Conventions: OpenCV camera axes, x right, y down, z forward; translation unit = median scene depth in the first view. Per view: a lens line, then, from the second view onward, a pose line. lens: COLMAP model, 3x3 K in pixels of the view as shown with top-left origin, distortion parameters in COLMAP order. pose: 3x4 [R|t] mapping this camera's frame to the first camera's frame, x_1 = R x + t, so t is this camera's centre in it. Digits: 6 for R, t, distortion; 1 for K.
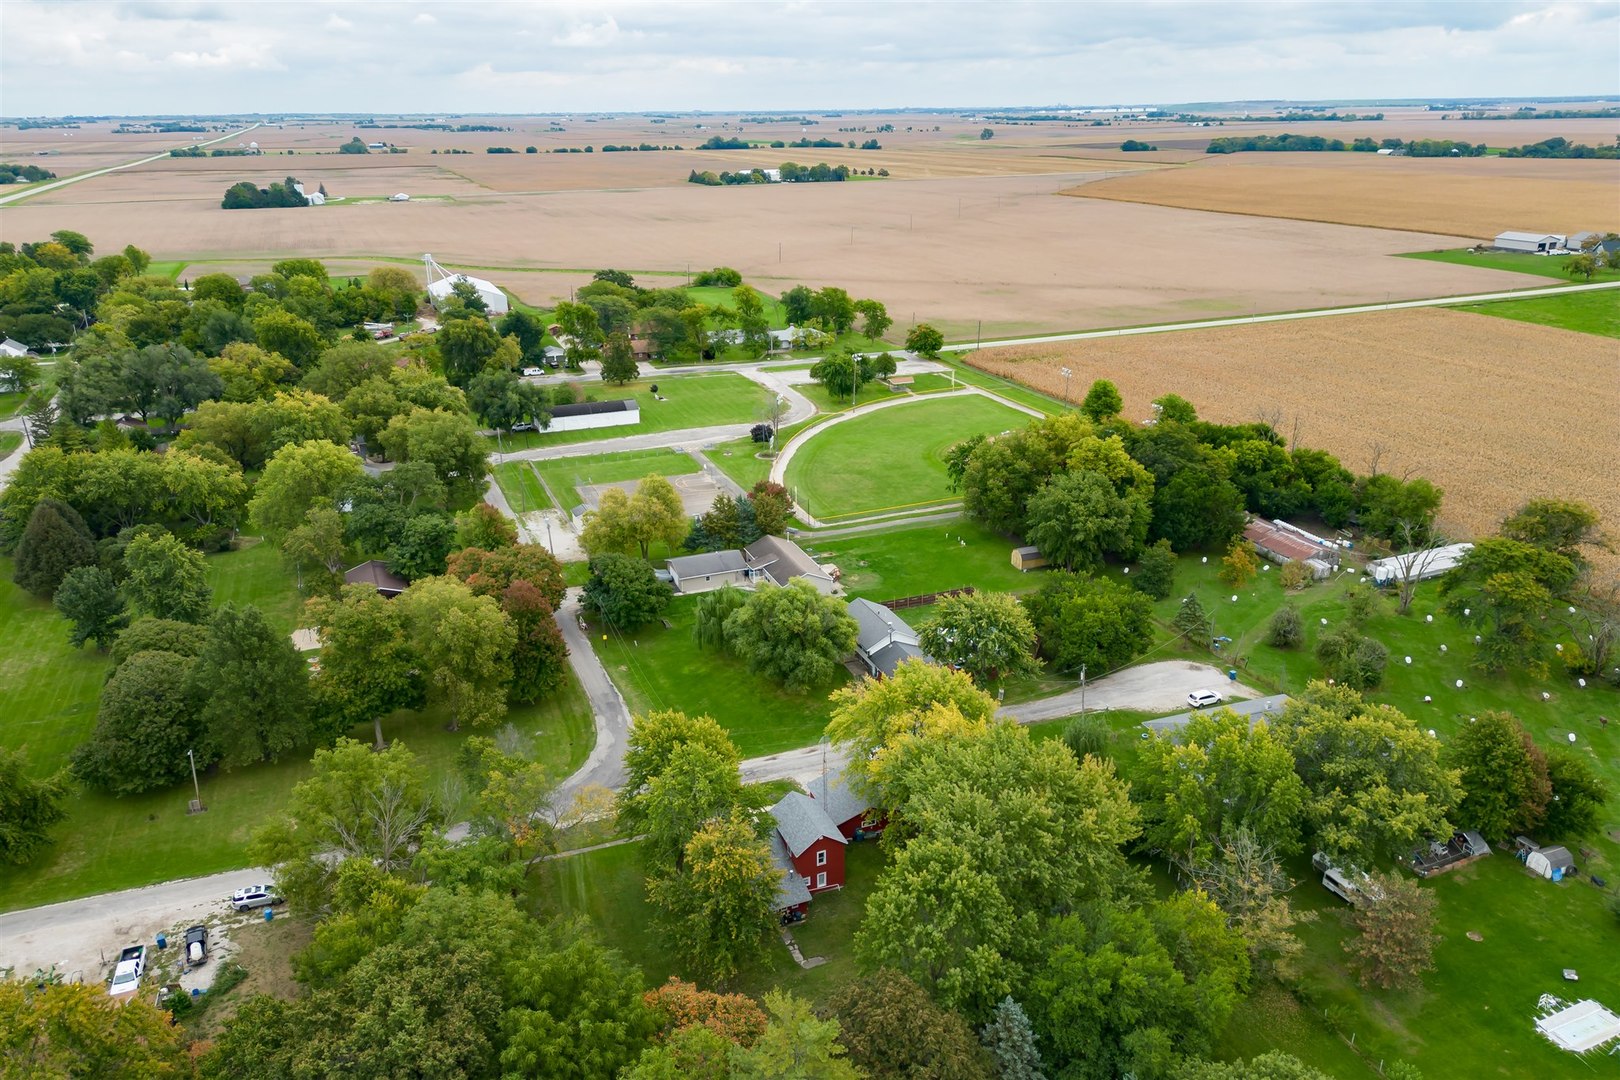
lens RADIAL K [[1139.3, 0, 809.5], [0, 1139.3, 539.0], [0, 0, 1]] dist [0.003899, -0.001814]
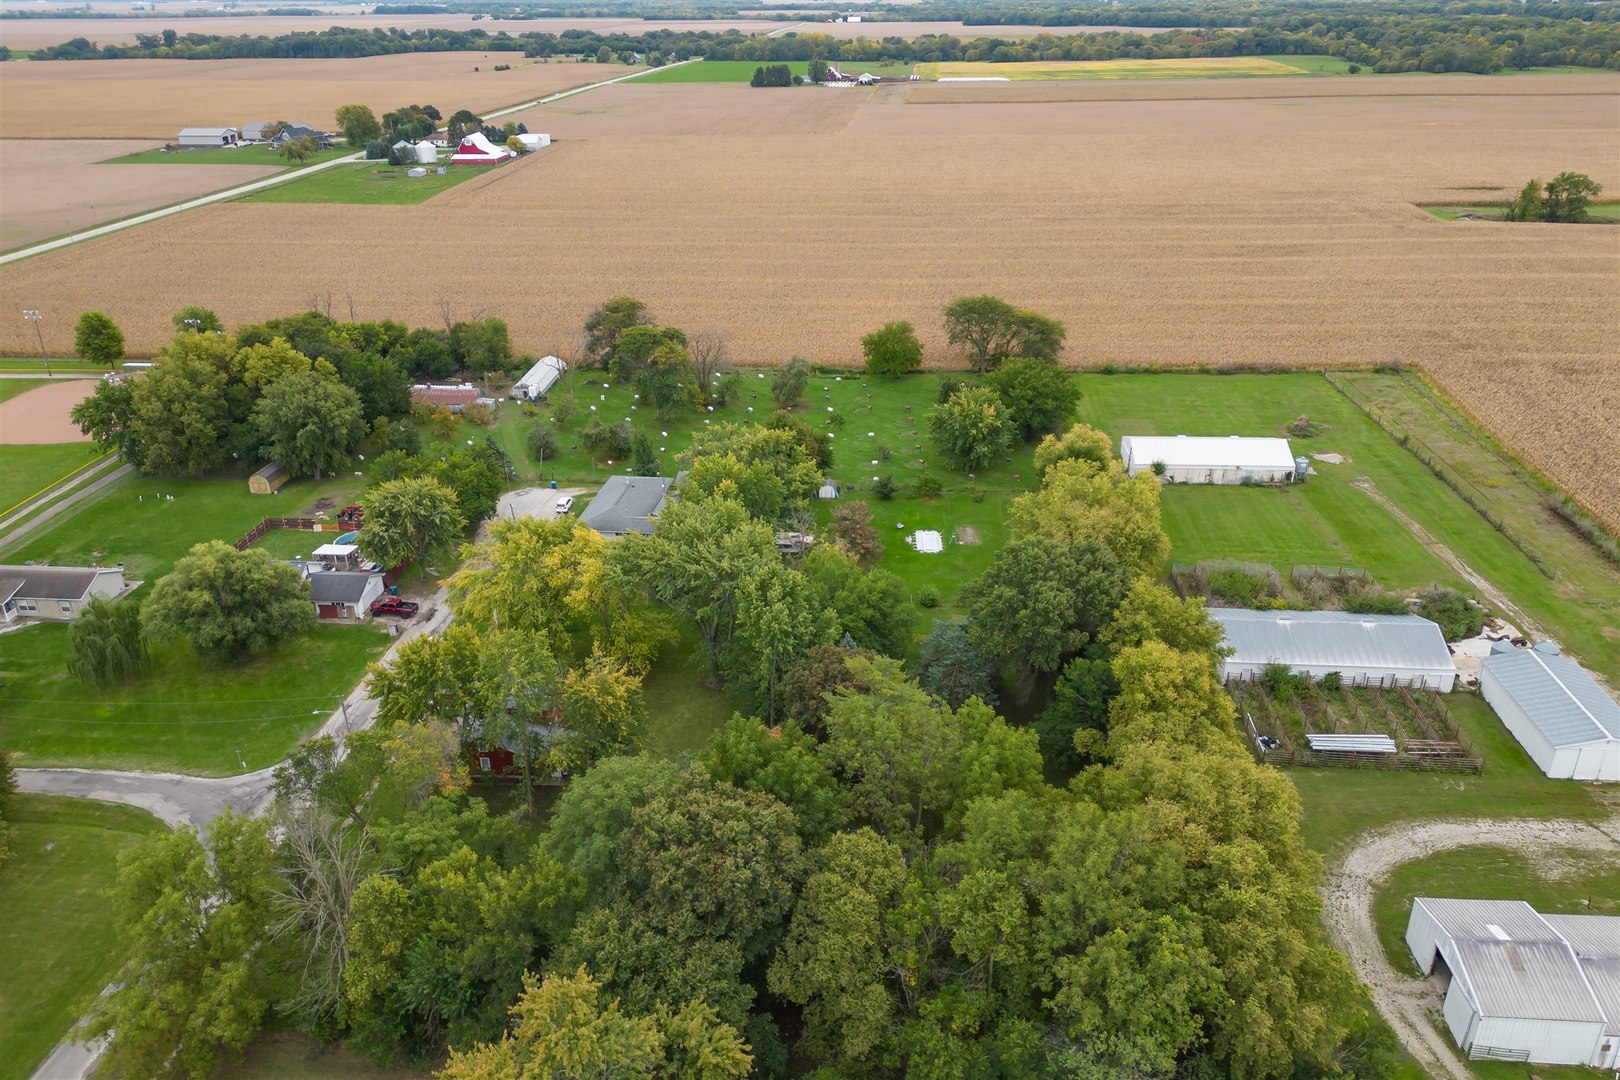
lens RADIAL K [[1139.3, 0, 812.8], [0, 1139.3, 540.8], [0, 0, 1]] dist [0.003899, -0.001814]
pose [[0.461380, -0.374434, 0.804318, -0.140357], [0.312209, 0.917113, 0.247852, -0.011261], [-0.830454, 0.136761, 0.540039, 0.040509]]
